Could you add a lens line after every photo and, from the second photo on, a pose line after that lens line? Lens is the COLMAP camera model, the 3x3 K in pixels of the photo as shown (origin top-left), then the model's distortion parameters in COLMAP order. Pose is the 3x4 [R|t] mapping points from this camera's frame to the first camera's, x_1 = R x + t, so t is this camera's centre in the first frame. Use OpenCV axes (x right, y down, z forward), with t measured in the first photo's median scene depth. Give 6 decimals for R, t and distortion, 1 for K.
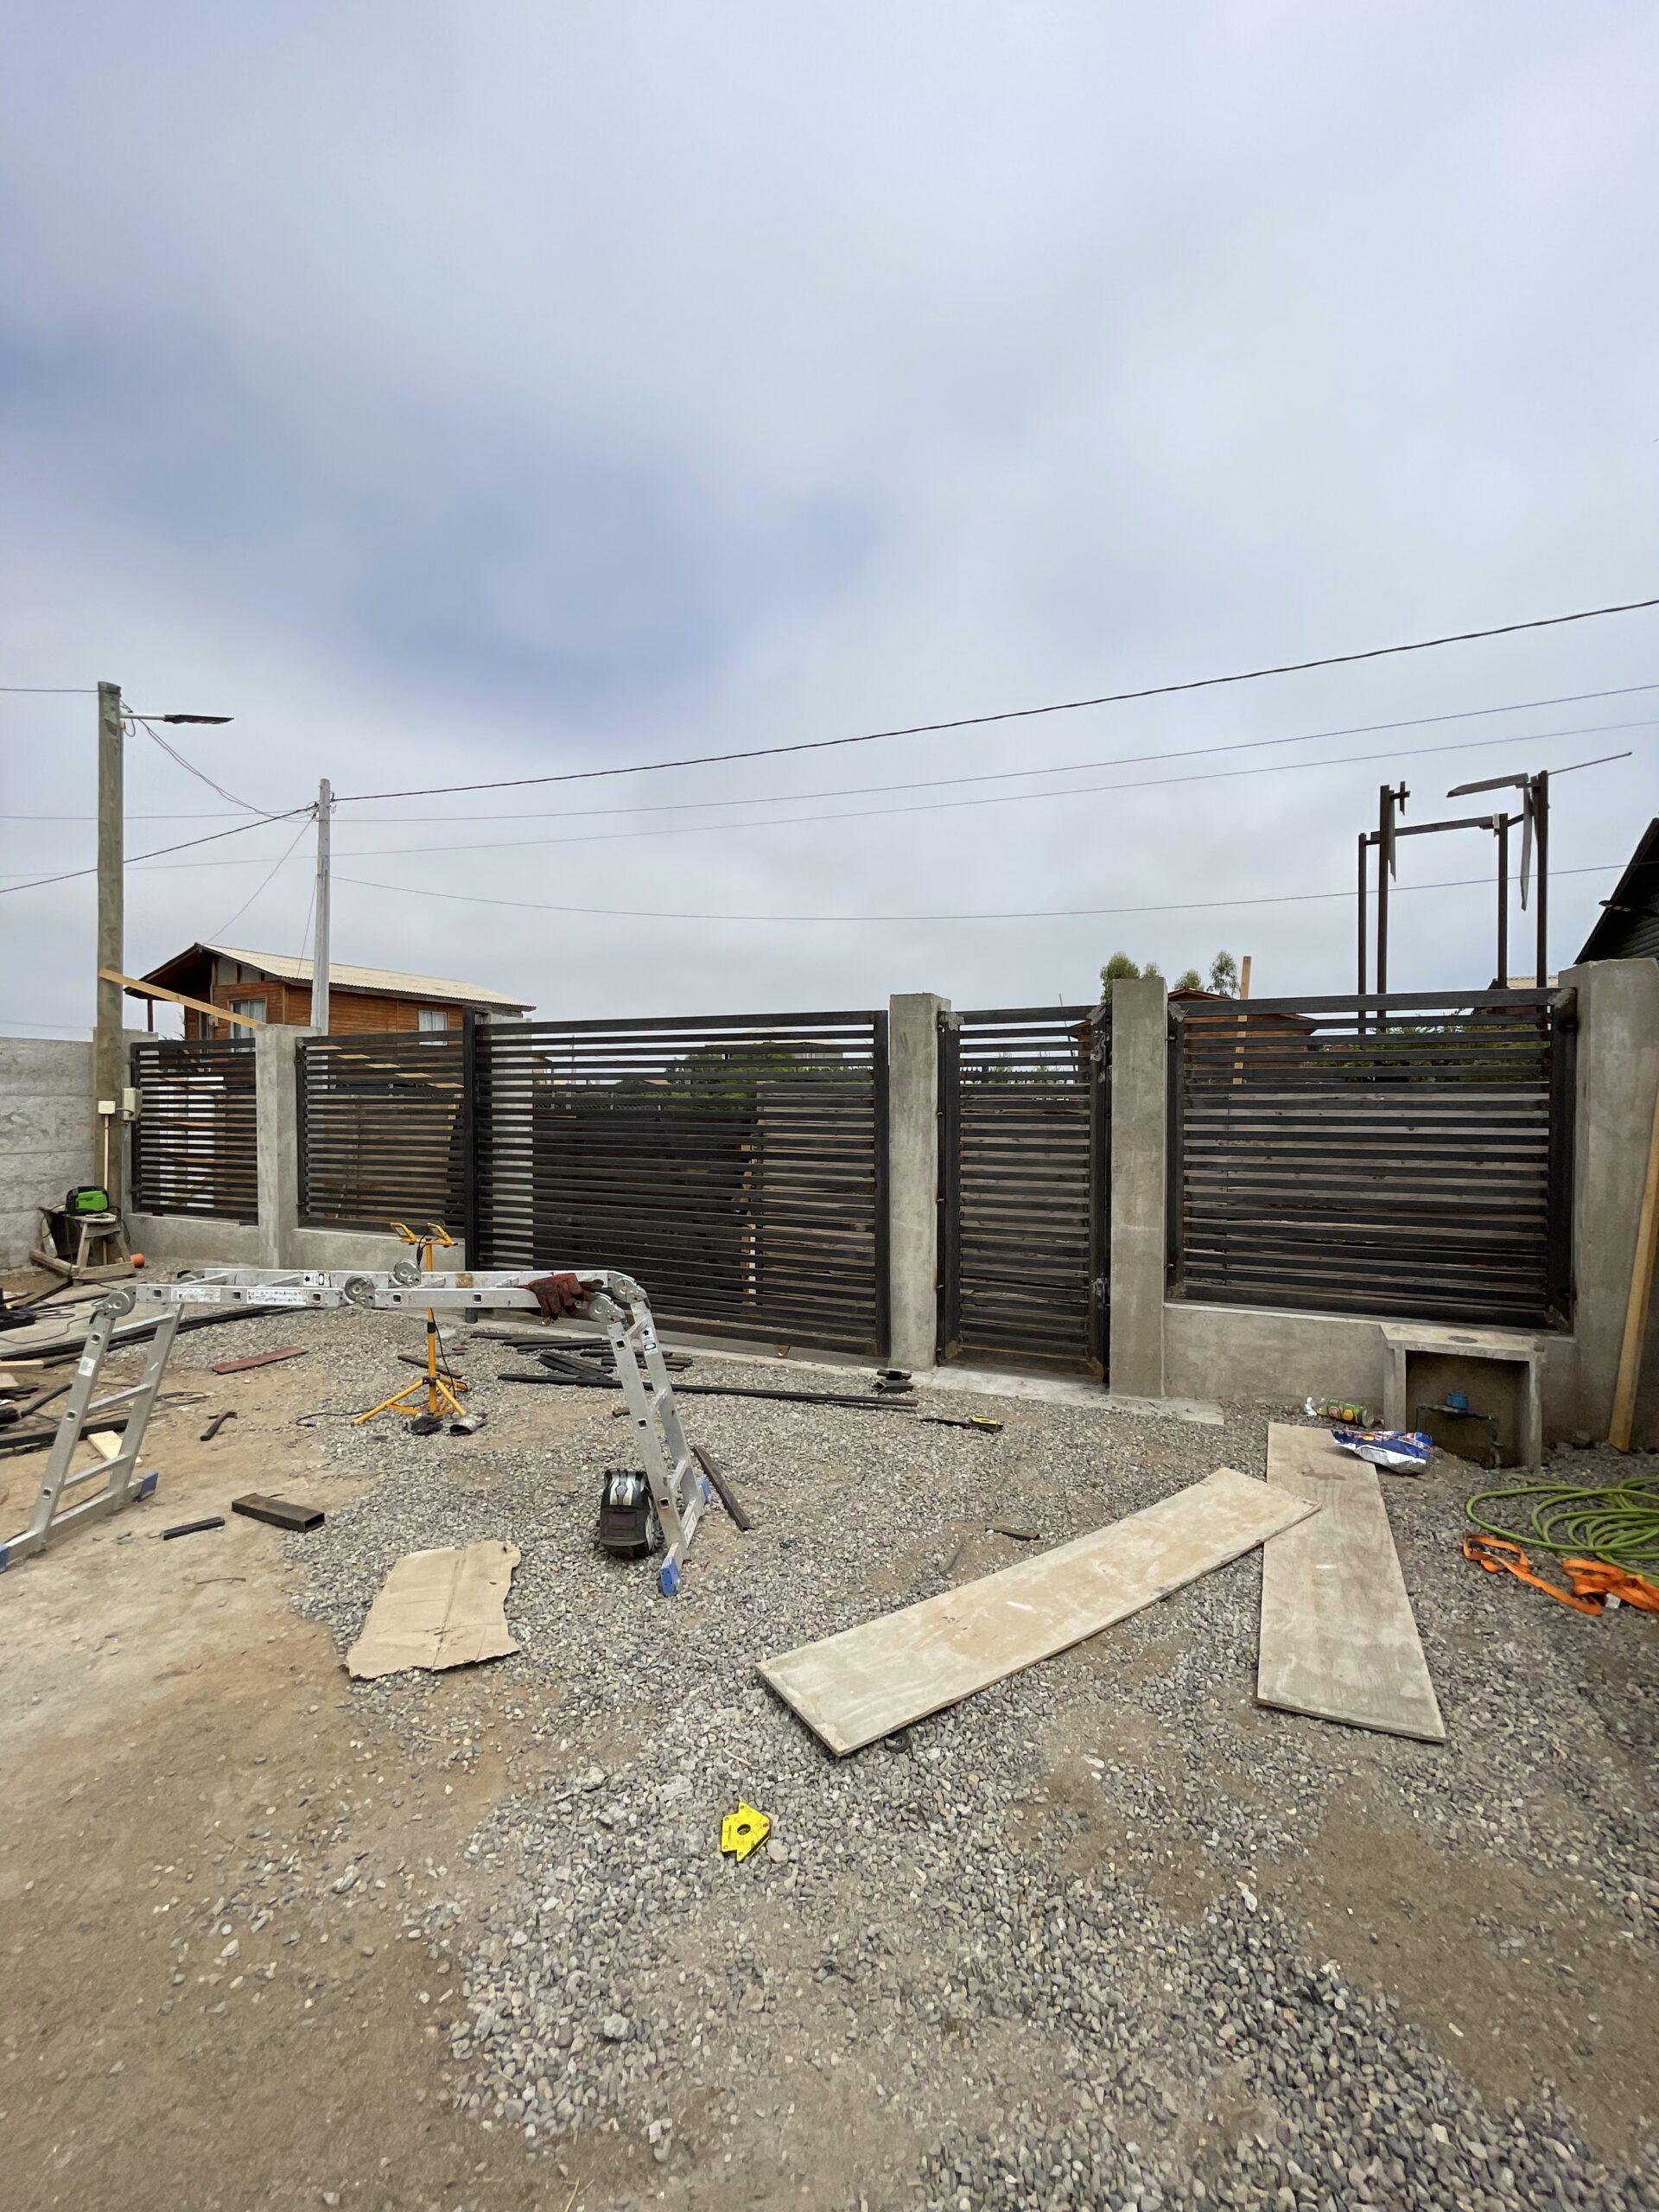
lens RADIAL K [[894.7, 0, 820.9], [0, 894.7, 1105.0], [0, 0, 1]] dist [-0.004917, 0.001036]
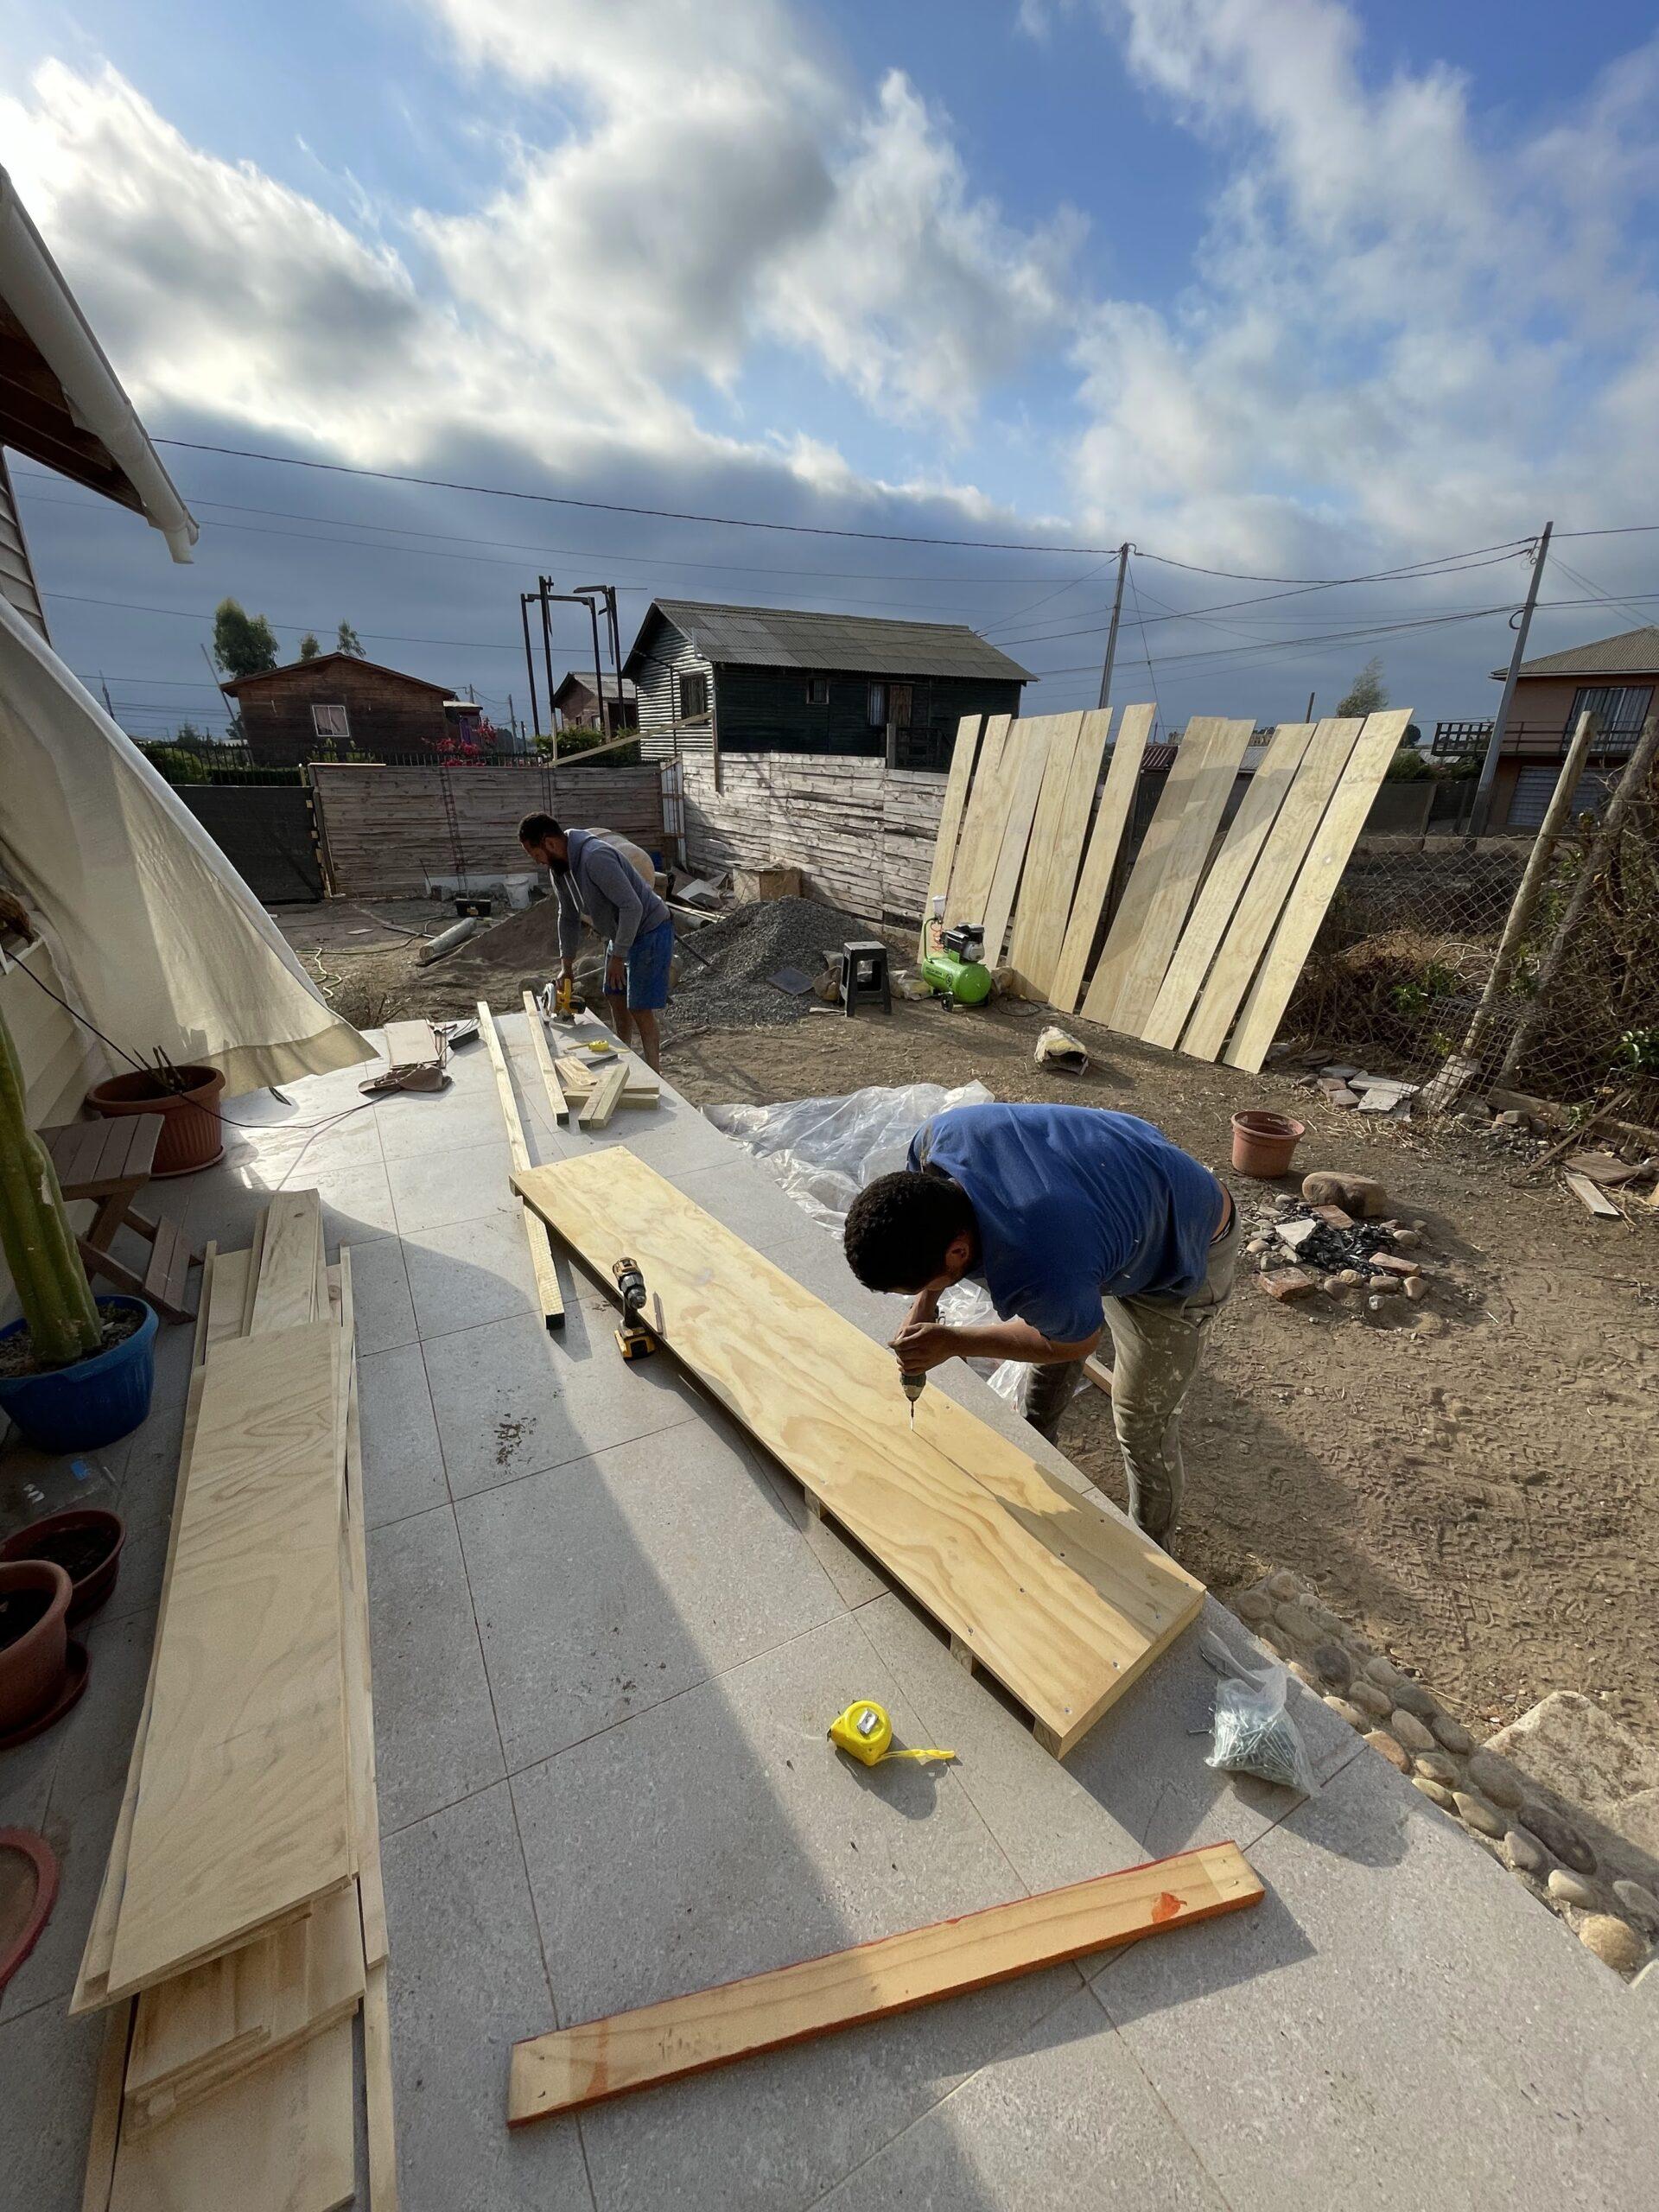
lens RADIAL K [[894.7, 0, 835.0], [0, 894.7, 1107.7], [0, 0, 1]] dist [-0.004917, 0.001036]
pose [[0.581874, -0.297197, 0.757031, -0.807057], [-0.002293, 0.930236, 0.366956, -0.036287], [-0.813276, -0.215258, 0.540599, -0.774346]]
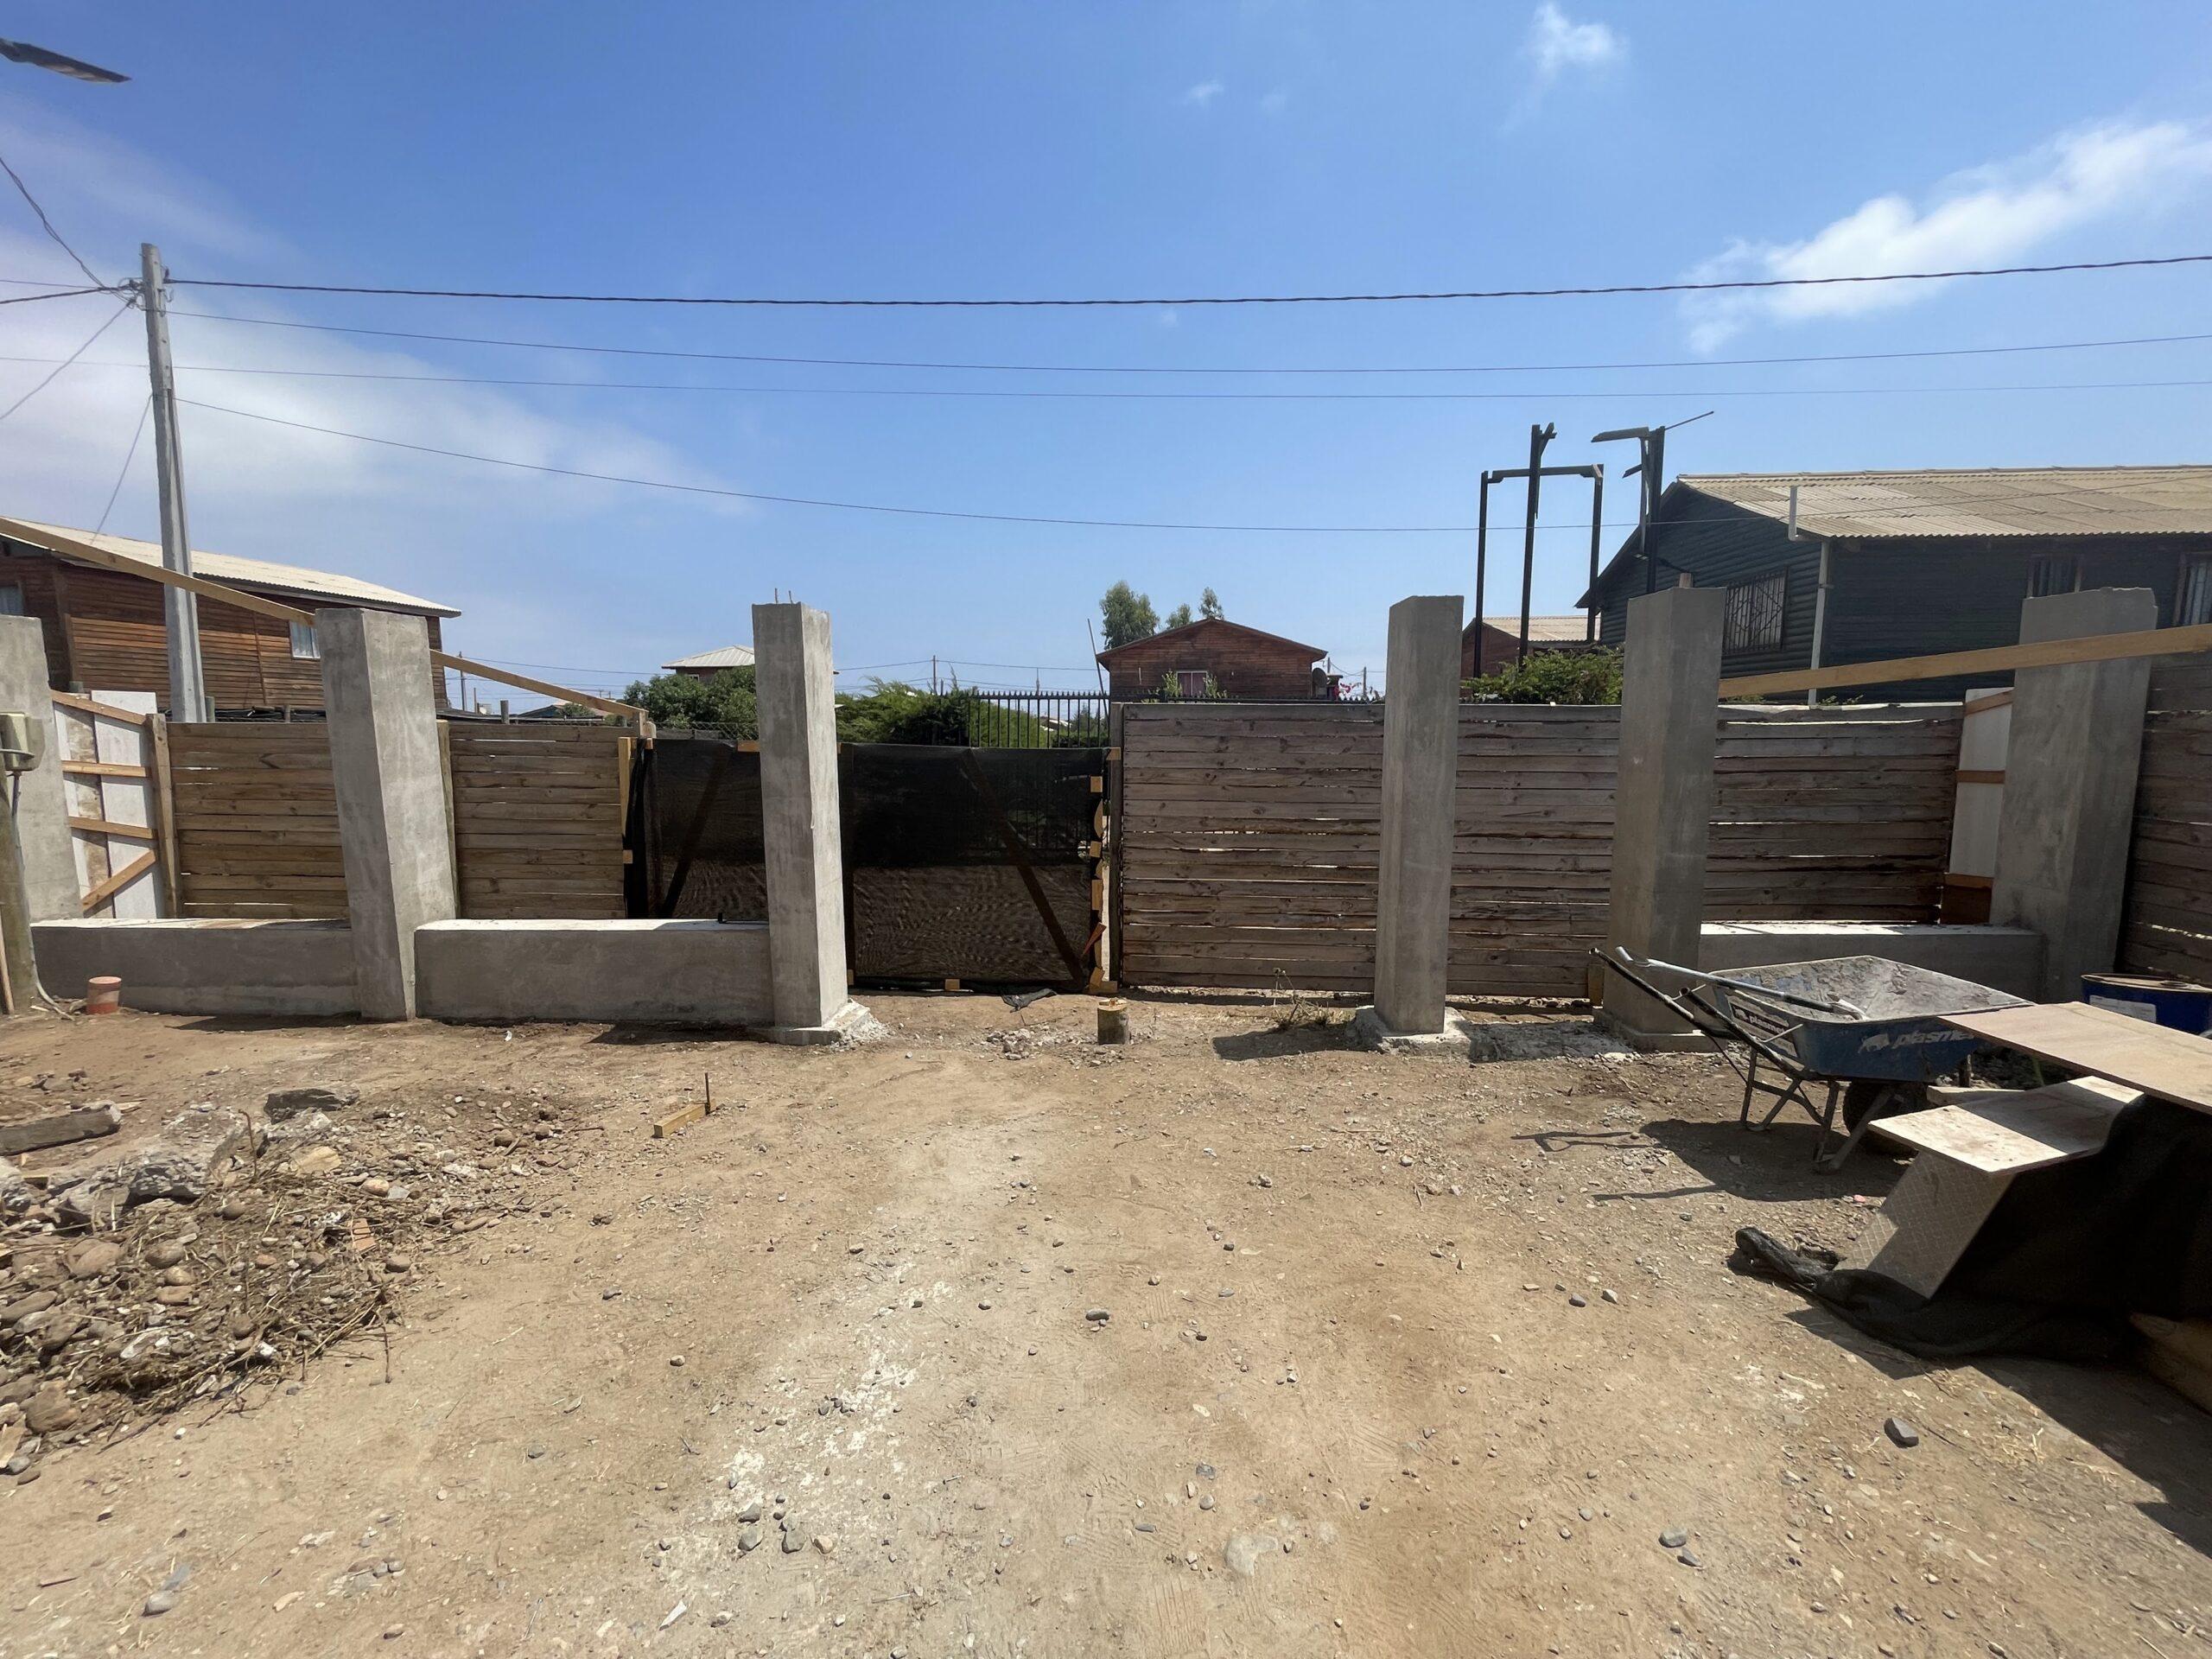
lens RADIAL K [[894.7, 0, 1103.7], [0, 894.7, 838.1], [0, 0, 1]] dist [-0.004917, 0.001036]
pose [[0.932731, -0.051594, 0.356862, -0.301514], [0.010158, 0.993077, 0.117027, 0.001140], [-0.360429, -0.105529, 0.926798, 0.178990]]
